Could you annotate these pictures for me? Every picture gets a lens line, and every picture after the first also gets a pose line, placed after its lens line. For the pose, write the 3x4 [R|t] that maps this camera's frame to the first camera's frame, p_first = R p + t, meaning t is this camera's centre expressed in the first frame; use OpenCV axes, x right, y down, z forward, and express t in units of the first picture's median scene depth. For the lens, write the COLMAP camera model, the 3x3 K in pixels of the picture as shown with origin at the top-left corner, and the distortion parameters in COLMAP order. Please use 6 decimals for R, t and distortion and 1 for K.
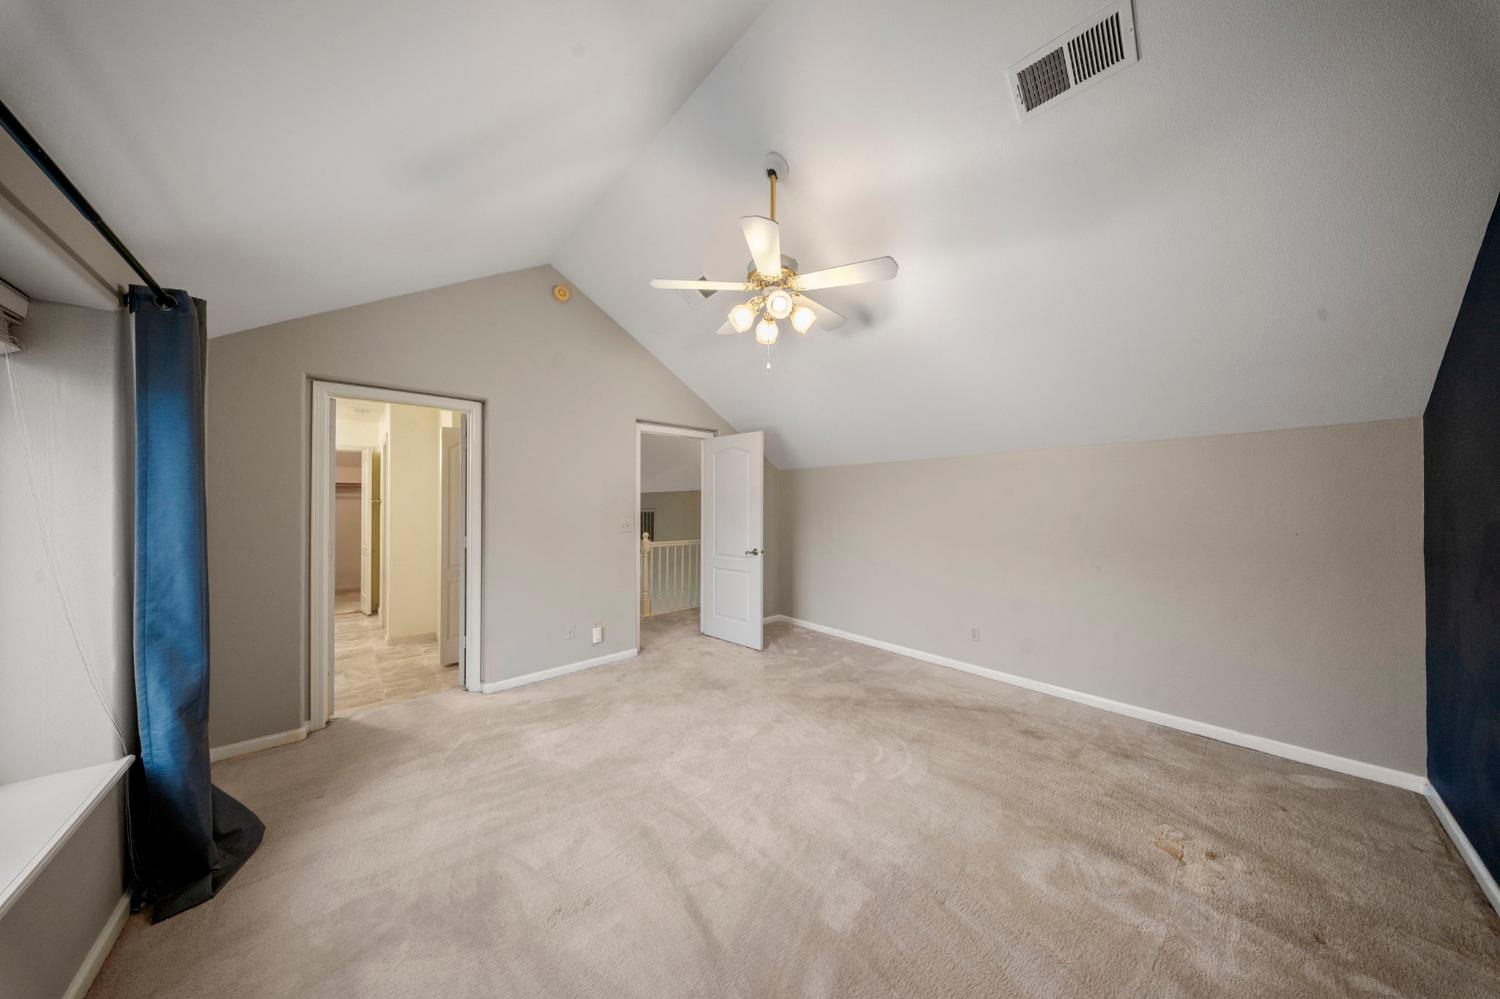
lens RADIAL K [[445.4, 0, 746.6], [0, 445.4, 501.9], [0, 0, 1]] dist [-0.000624, 0.000087]
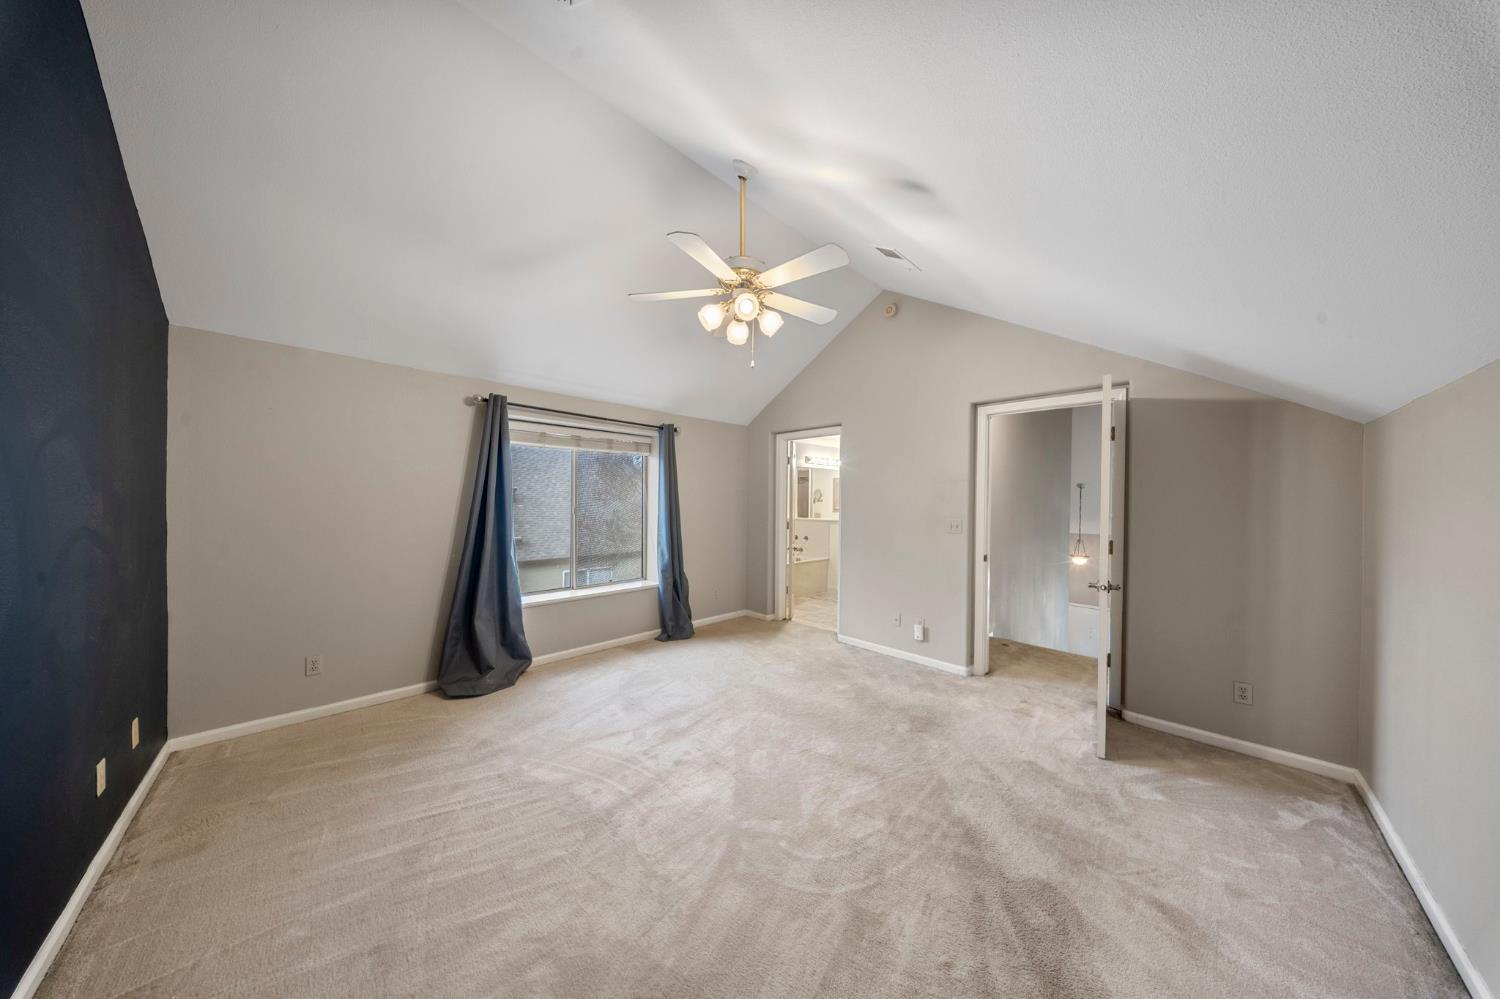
lens RADIAL K [[444.6, 0, 740.0], [0, 444.6, 504.3], [0, 0, 1]] dist [-0.000076, 0.000009]
pose [[0.034588, 0.009587, -0.999356, 0.734134], [-0.006026, 0.999938, 0.009384, 0.005741], [0.999383, 0.005697, 0.034644, 0.645077]]
